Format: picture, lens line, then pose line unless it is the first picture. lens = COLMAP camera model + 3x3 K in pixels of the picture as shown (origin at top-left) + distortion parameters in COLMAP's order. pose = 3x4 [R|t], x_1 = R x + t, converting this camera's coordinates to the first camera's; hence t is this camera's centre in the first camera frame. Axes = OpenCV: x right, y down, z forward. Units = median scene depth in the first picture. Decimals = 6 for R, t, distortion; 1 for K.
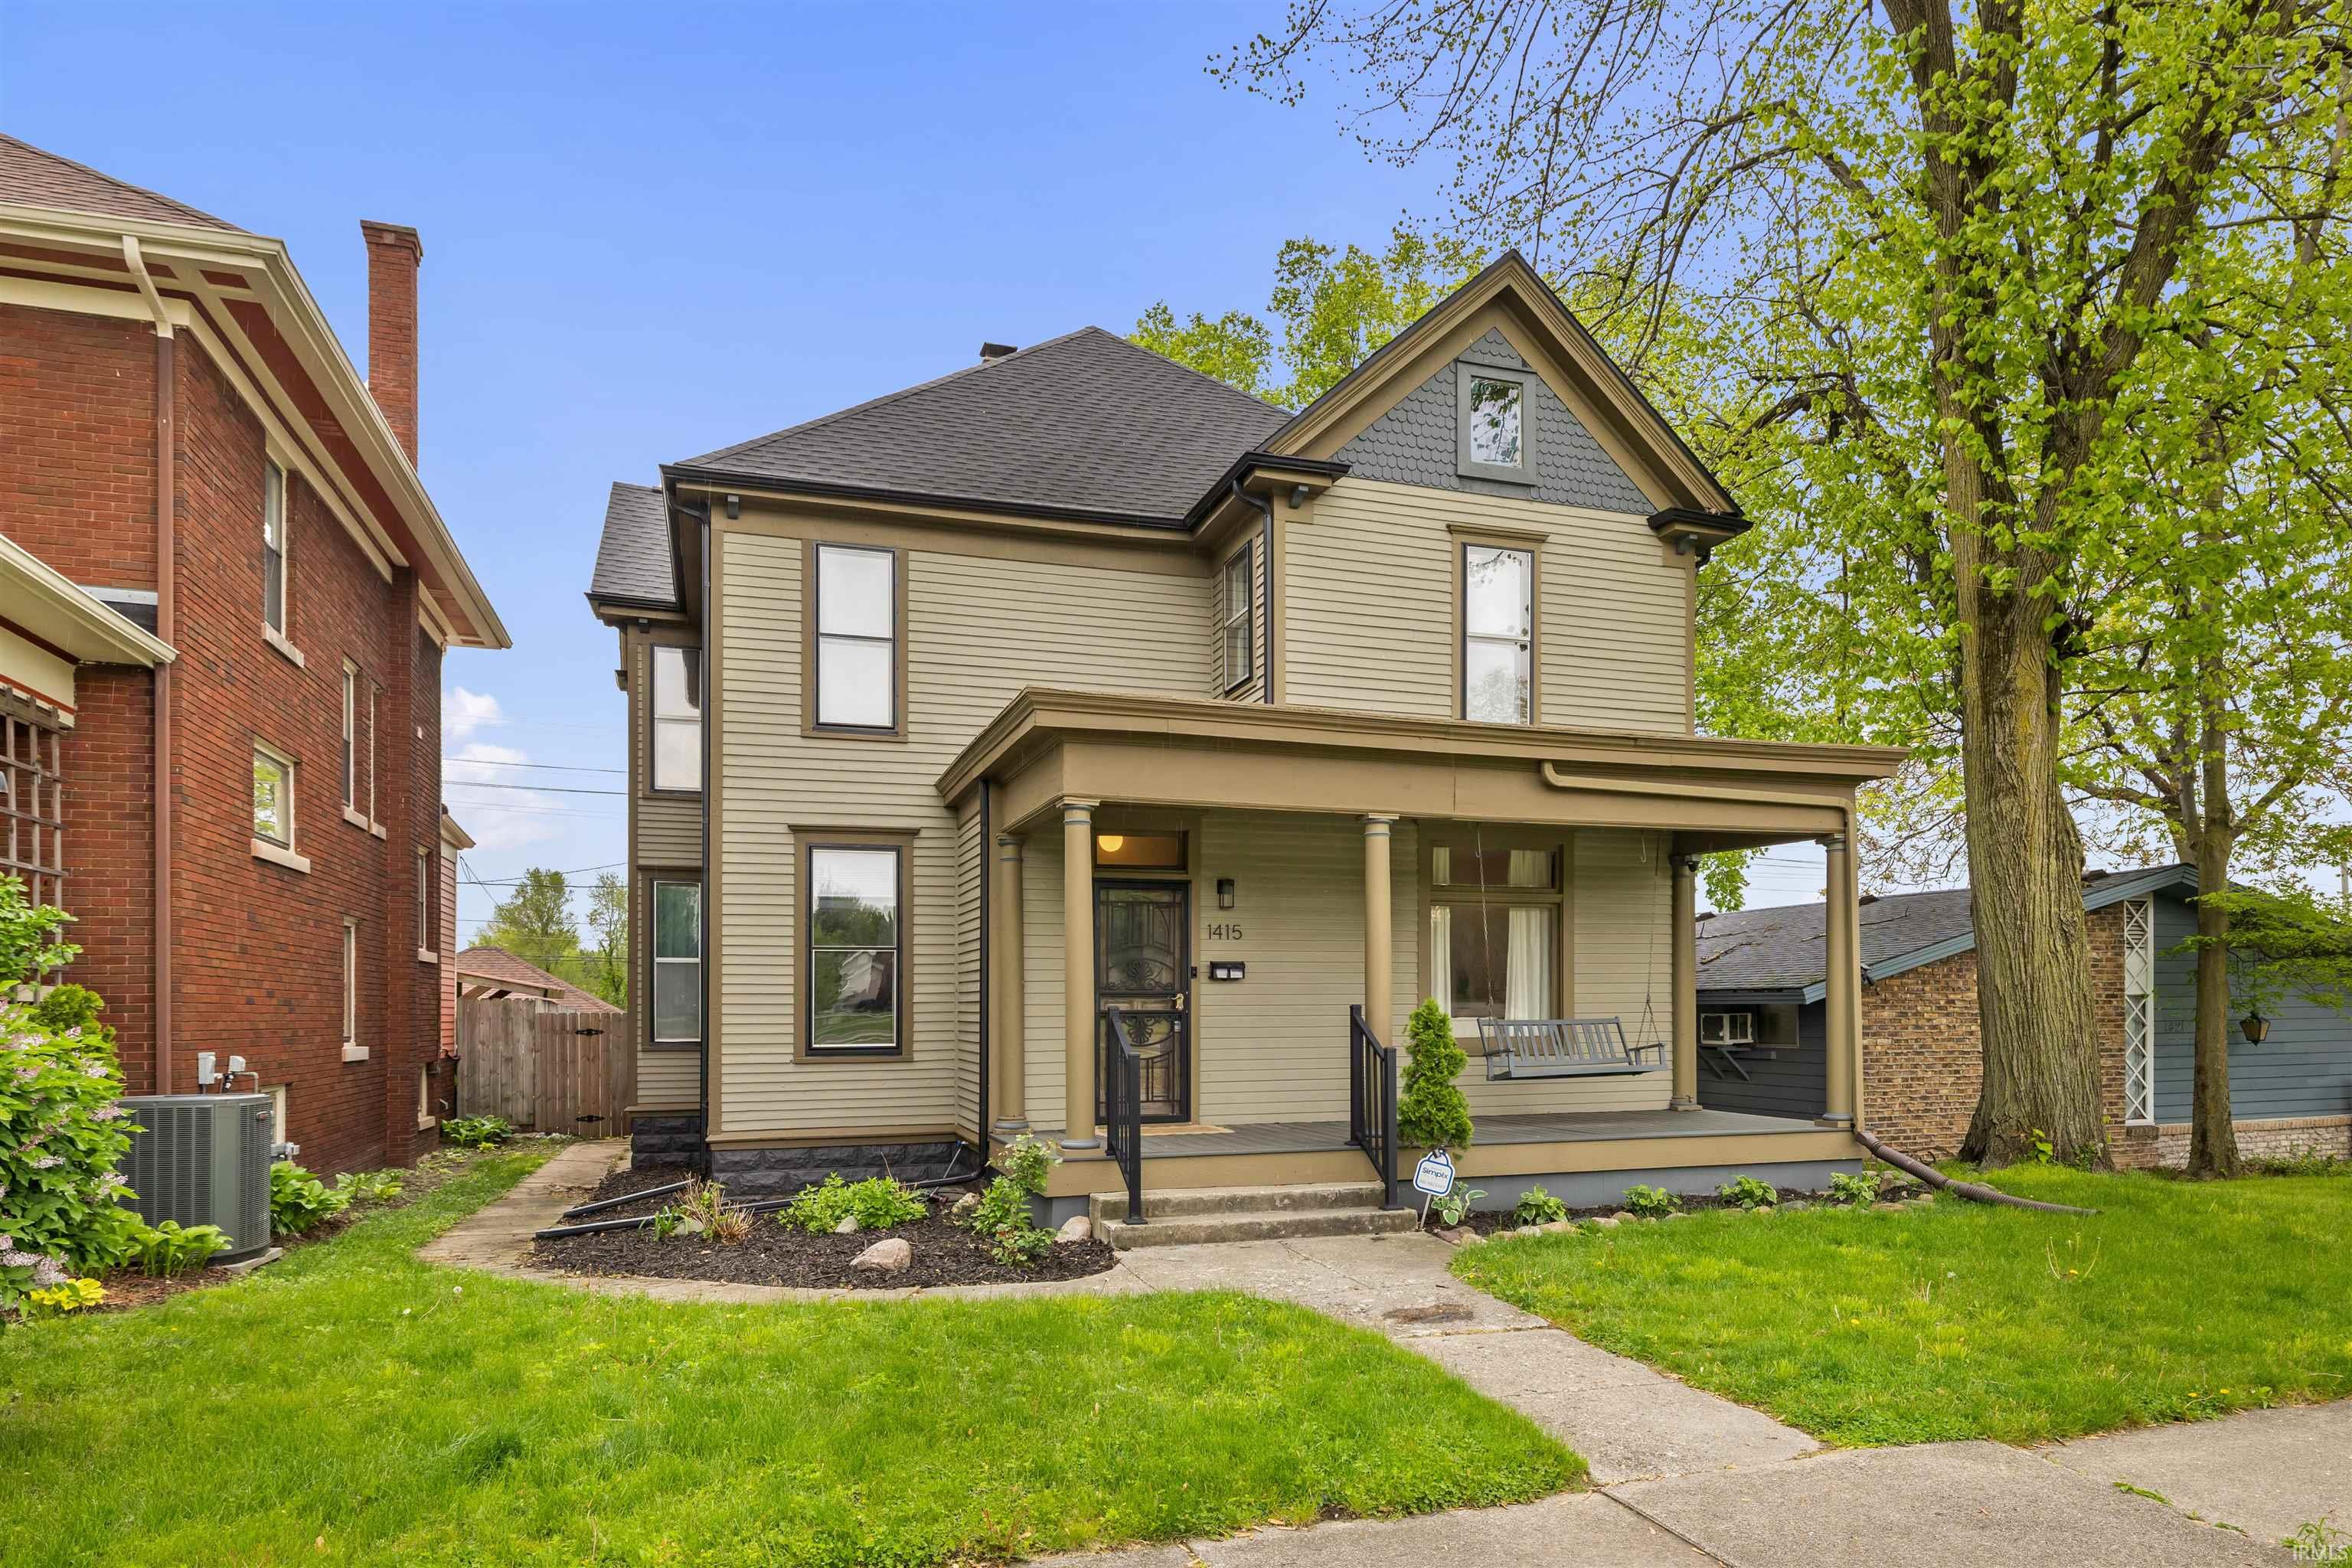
lens RADIAL K [[1443.8, 0, 1217.2], [0, 1443.8, 993.8], [0, 0, 1]] dist [-0.002478, 0.002369]
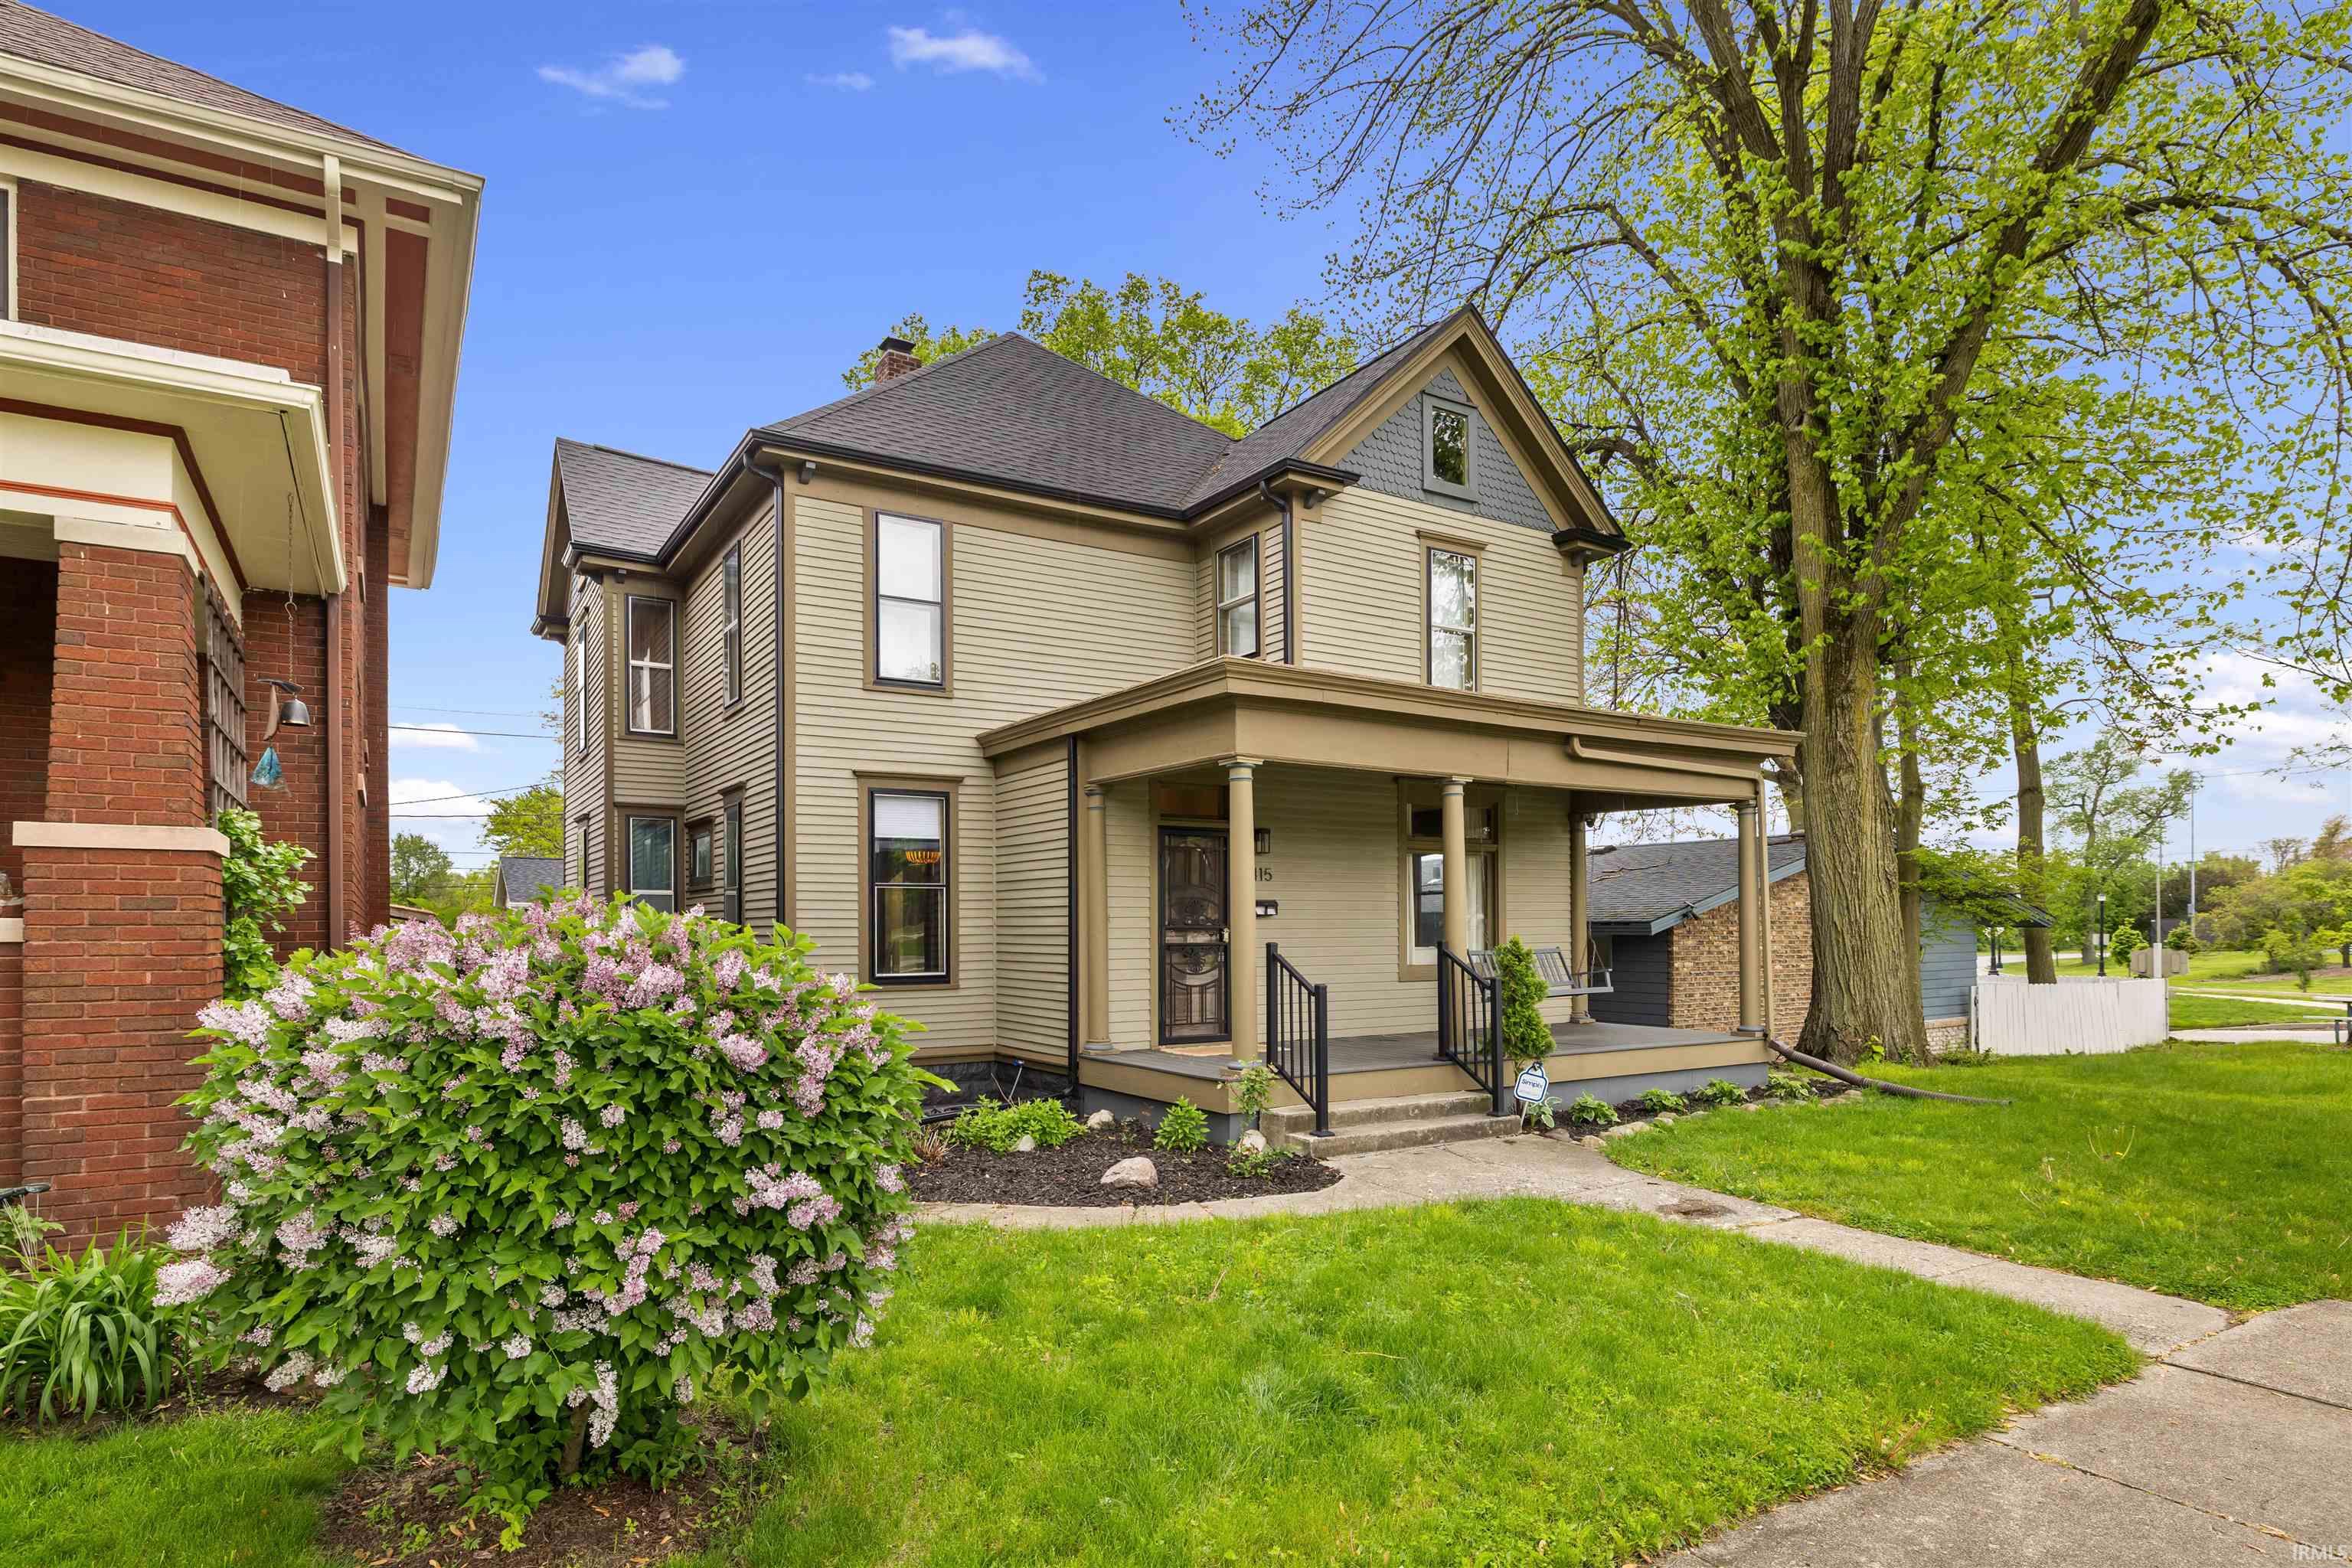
lens RADIAL K [[1231.3, 0, 1111.5], [0, 1231.3, 917.8], [0, 0, 1]] dist [-0.003760, -0.001761]
pose [[0.981500, 0.002329, 0.191447, -0.291246], [-0.002606, 0.999996, 0.001193, -0.008926], [-0.191443, -0.001669, 0.981502, 0.061470]]
